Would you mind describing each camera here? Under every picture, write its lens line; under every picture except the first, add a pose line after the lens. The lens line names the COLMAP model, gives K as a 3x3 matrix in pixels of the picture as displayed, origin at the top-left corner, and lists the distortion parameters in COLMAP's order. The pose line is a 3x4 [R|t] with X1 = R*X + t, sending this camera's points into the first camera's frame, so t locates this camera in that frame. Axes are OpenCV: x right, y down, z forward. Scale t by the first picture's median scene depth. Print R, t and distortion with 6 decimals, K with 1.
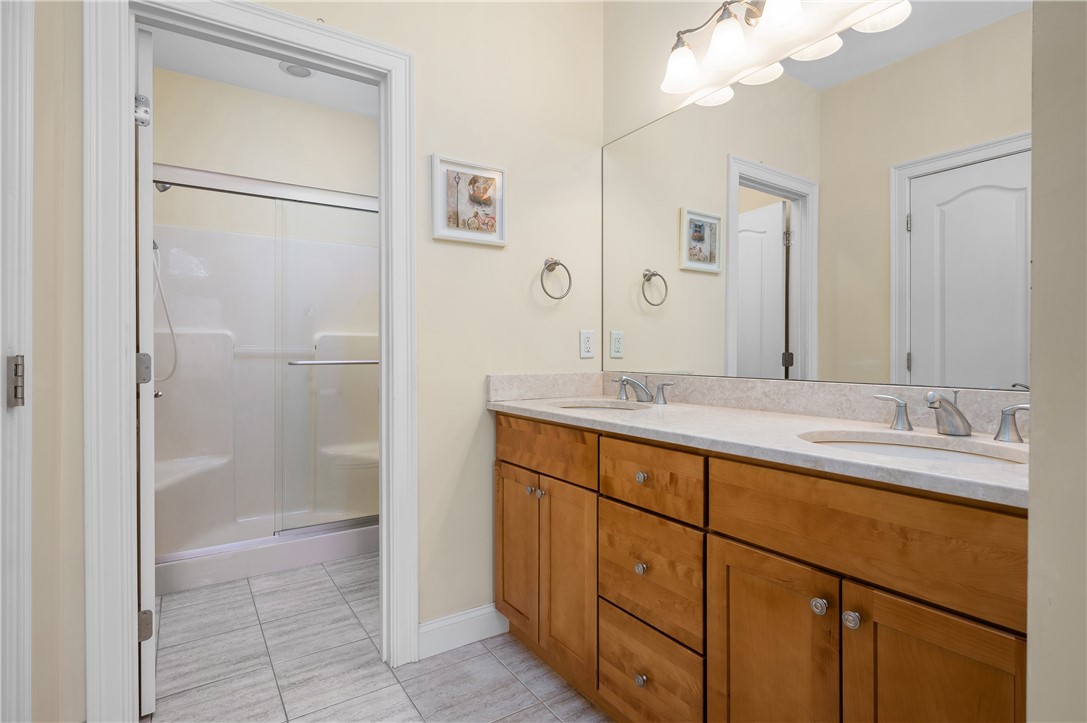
lens RADIAL K [[511.5, 0, 542.9], [0, 511.5, 357.9], [0, 0, 1]] dist [-0.001537, -0.000330]
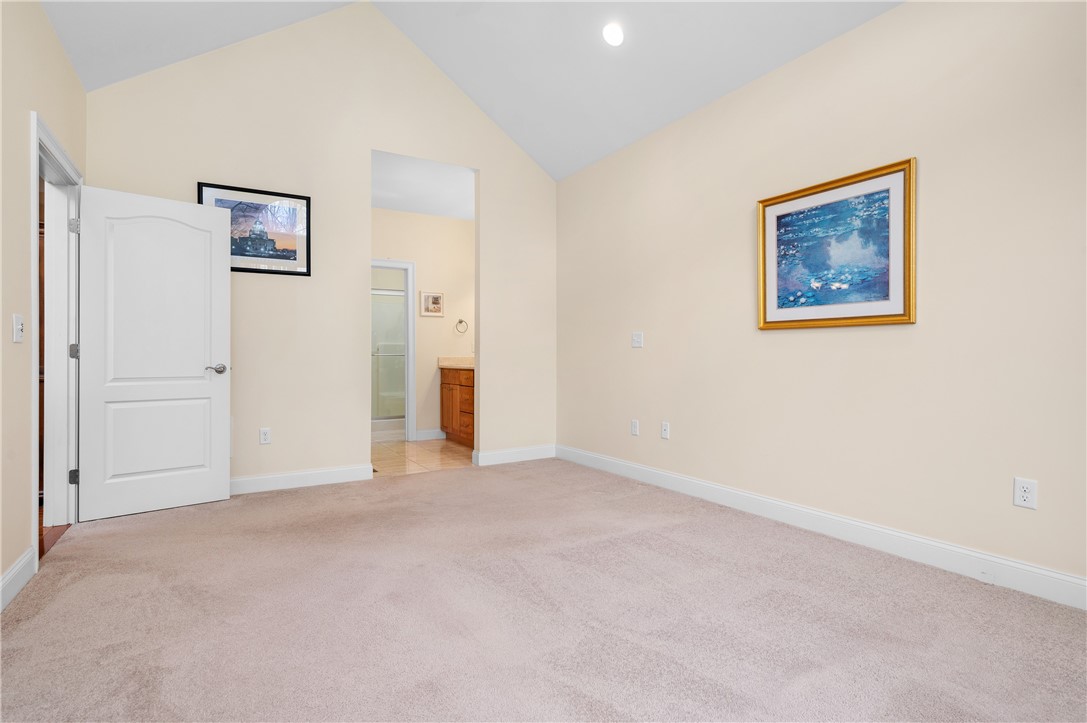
lens RADIAL K [[511.5, 0, 543.6], [0, 511.5, 359.4], [0, 0, 1]] dist [-0.001537, -0.000330]
pose [[0.998690, -0.000816, -0.051168, 0.721540], [0.000989, 0.999994, 0.003348, 0.039471], [0.051165, -0.003394, 0.998684, -2.191016]]
